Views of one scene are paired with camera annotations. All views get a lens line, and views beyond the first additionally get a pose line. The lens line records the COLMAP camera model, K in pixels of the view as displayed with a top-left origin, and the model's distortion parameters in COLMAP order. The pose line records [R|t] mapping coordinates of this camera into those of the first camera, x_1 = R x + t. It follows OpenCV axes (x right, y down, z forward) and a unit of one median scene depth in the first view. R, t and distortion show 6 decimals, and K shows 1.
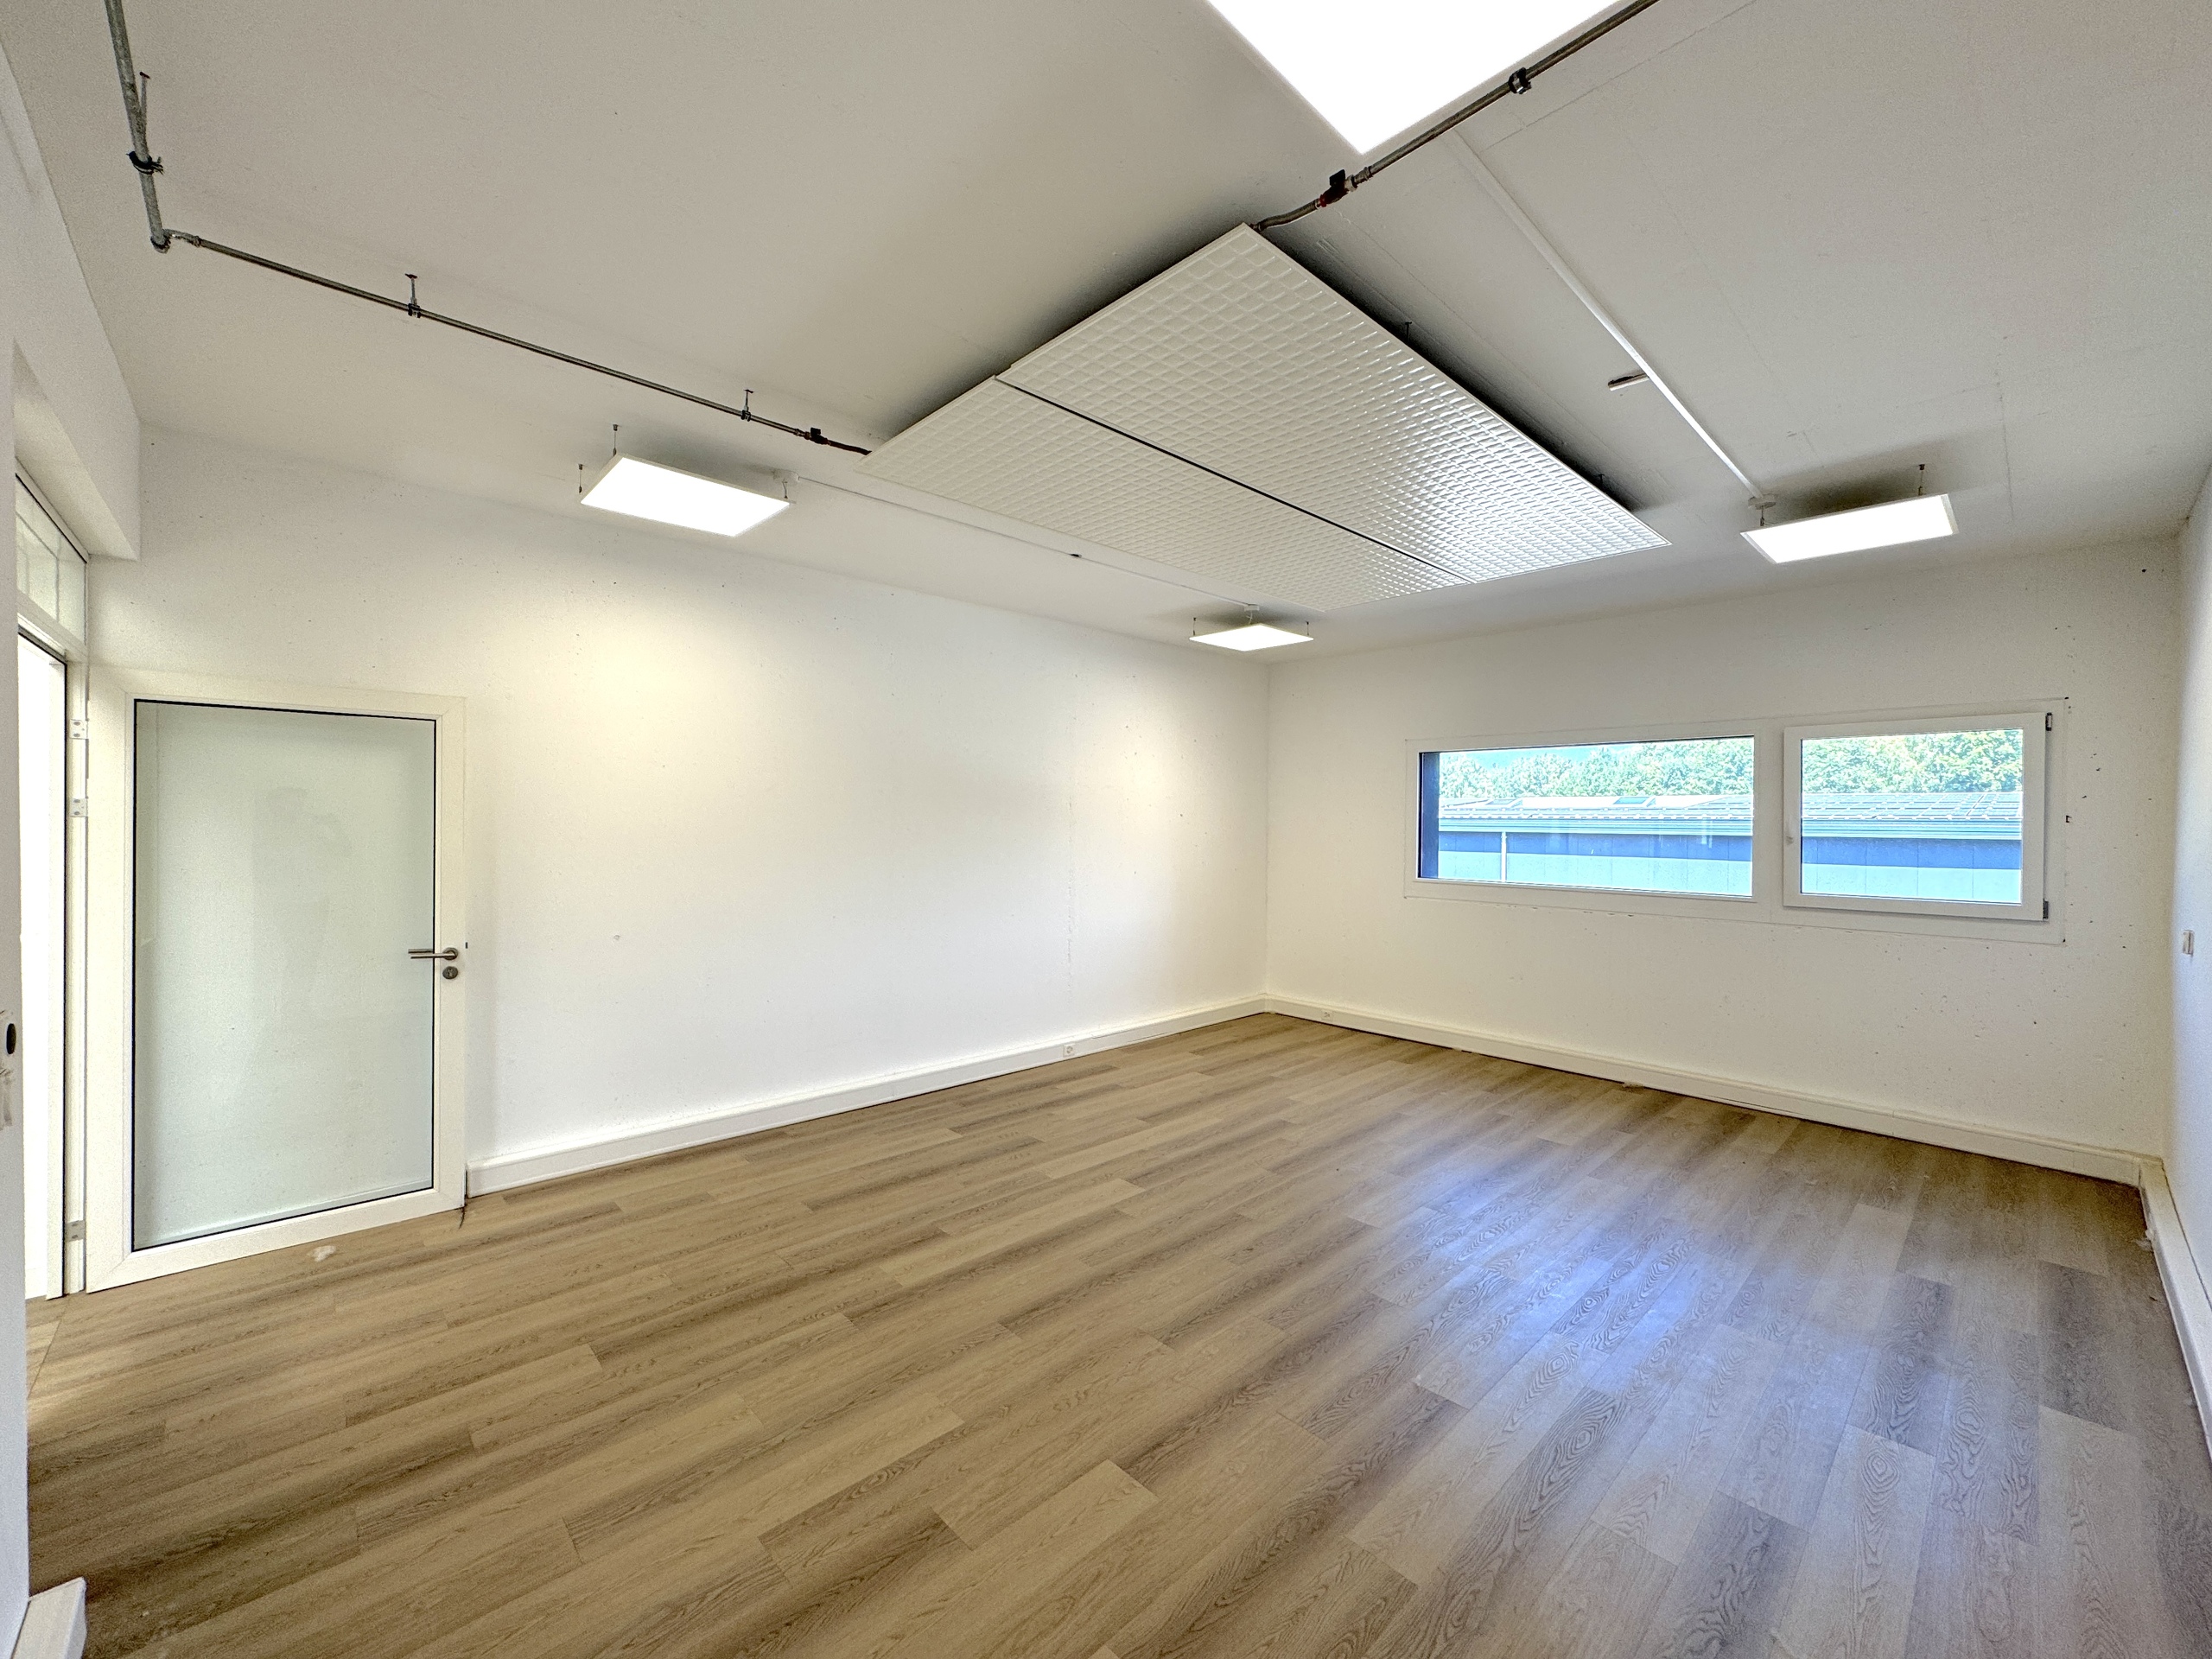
lens RADIAL K [[878.6, 0, 1105.7], [0, 878.6, 823.2], [0, 0, 1]] dist [-0.005069, 0.001026]
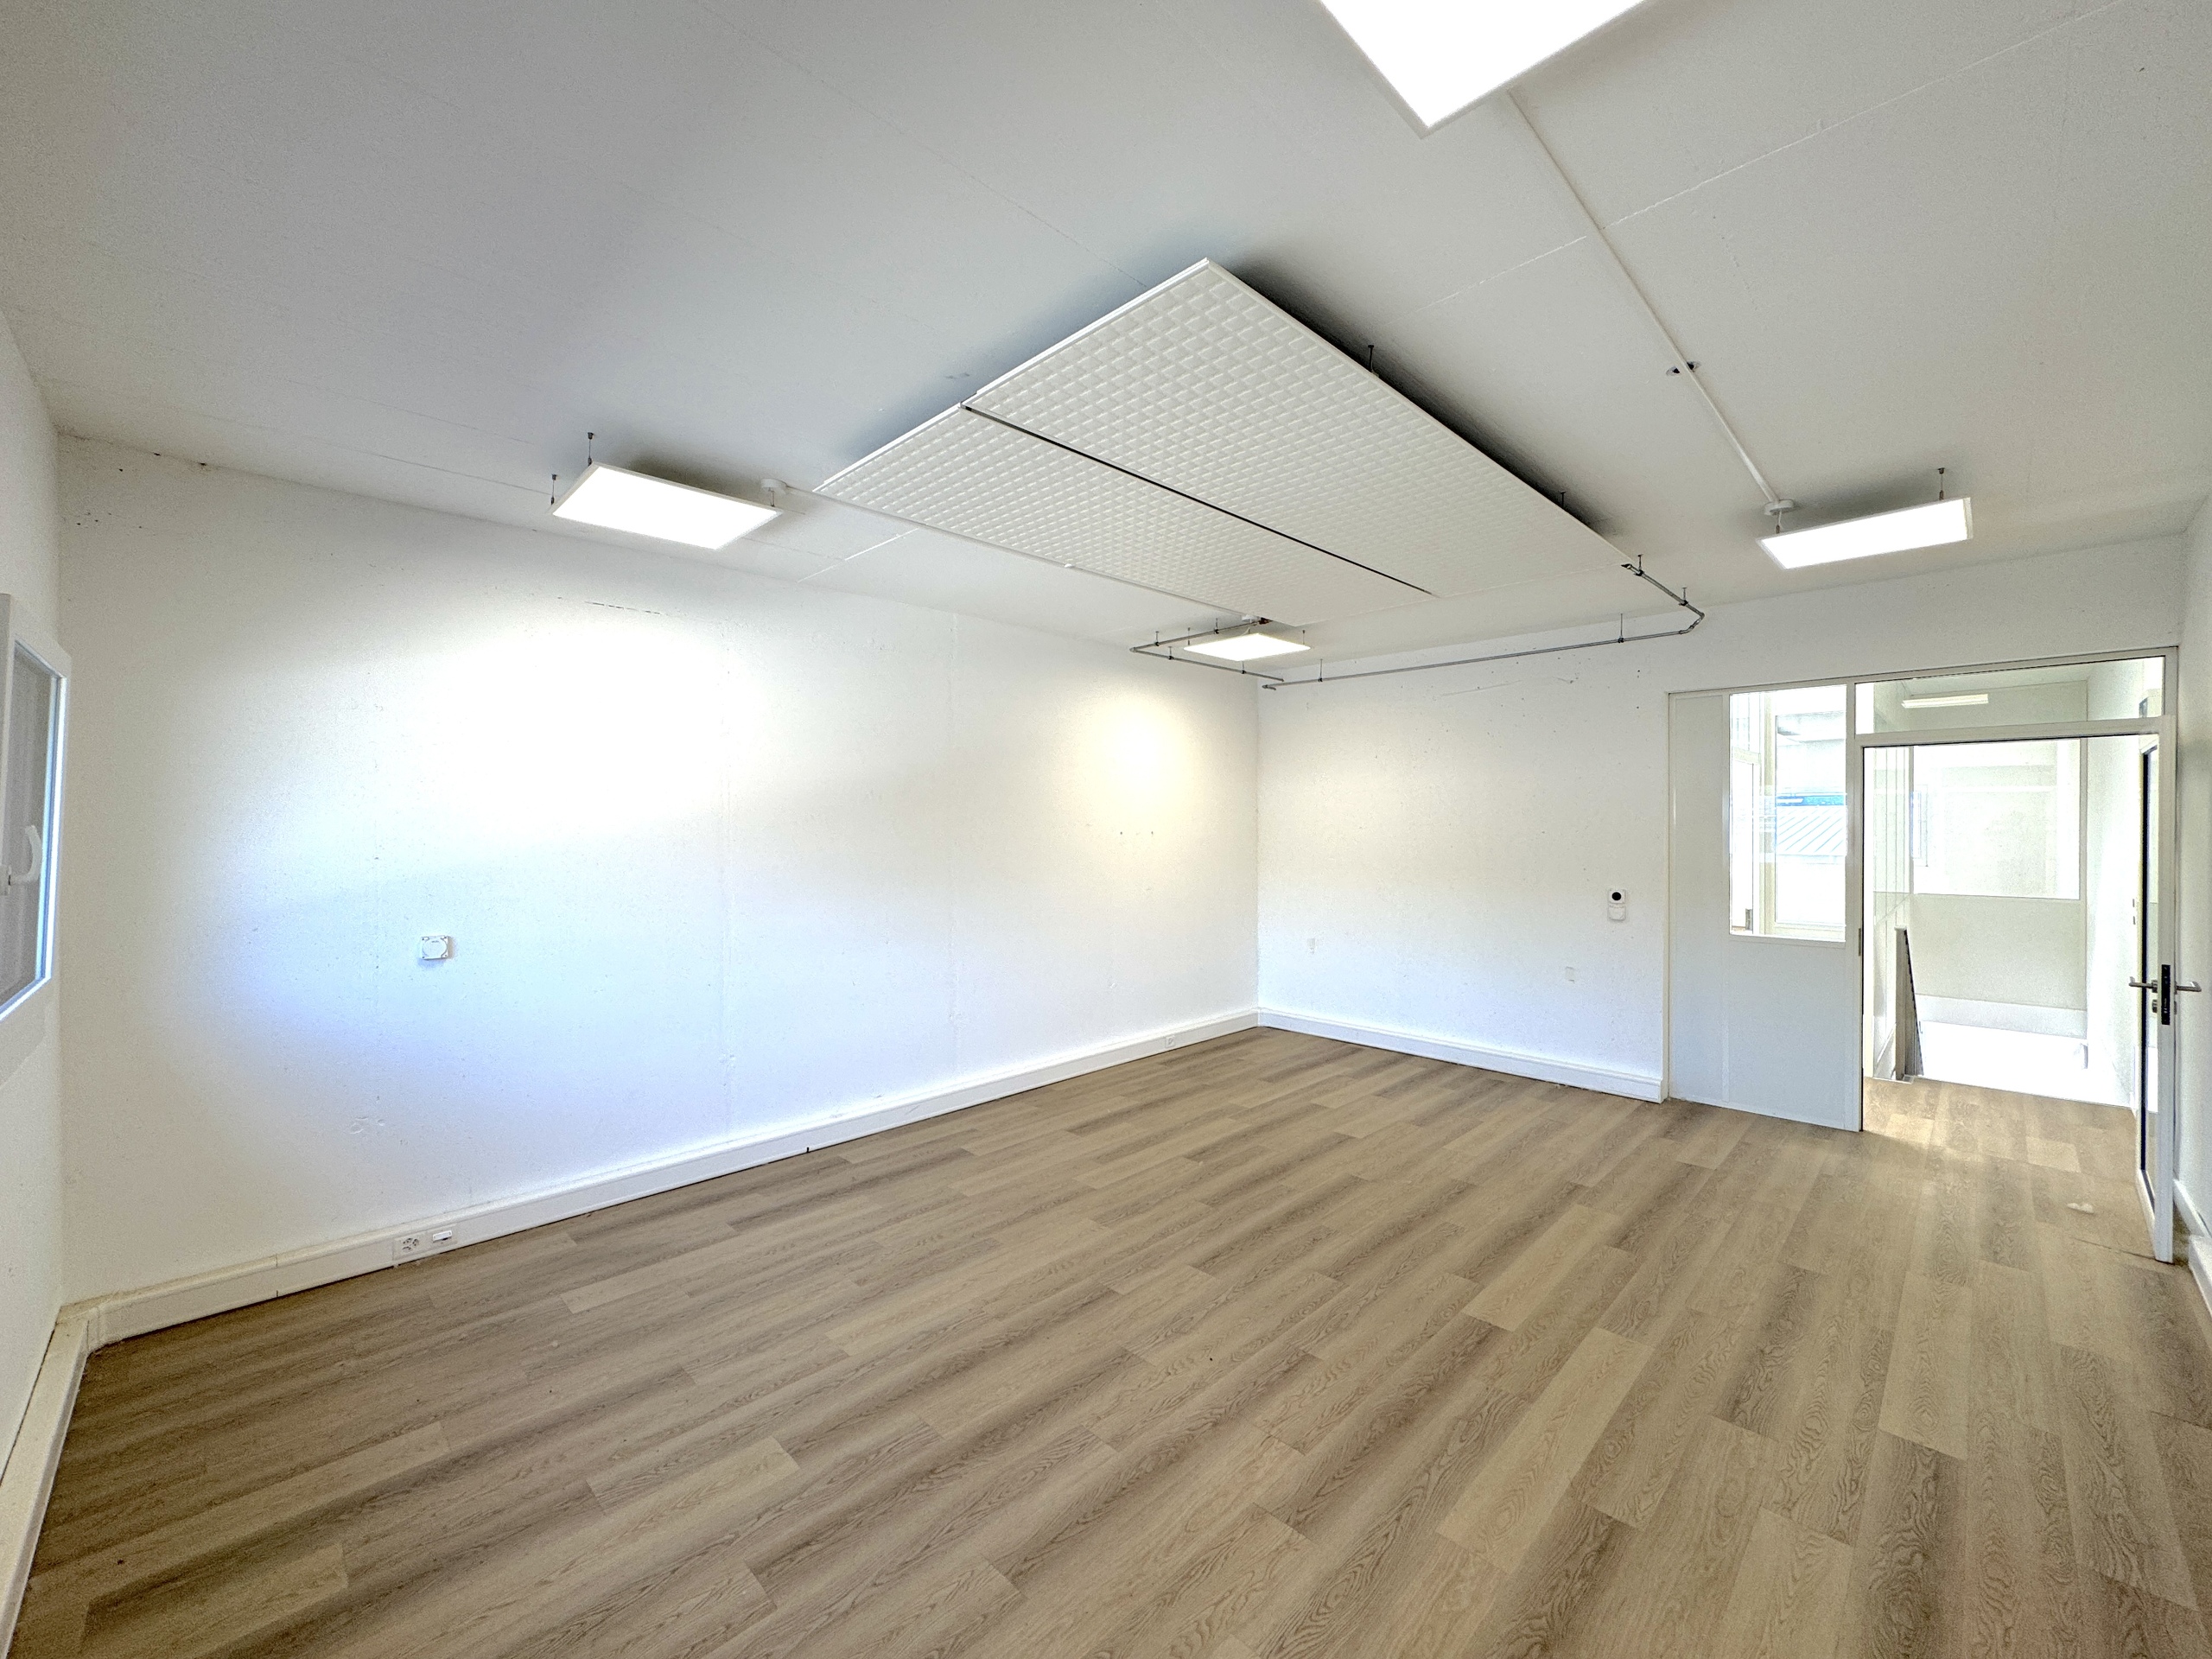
lens RADIAL K [[878.6, 0, 1106.8], [0, 878.6, 823.2], [0, 0, 1]] dist [-0.005069, 0.001026]
pose [[-0.999578, -0.008792, -0.027689, 0.455322], [-0.008765, 0.999961, -0.001082, -0.019310], [0.027698, -0.000839, -0.999616, 2.073848]]
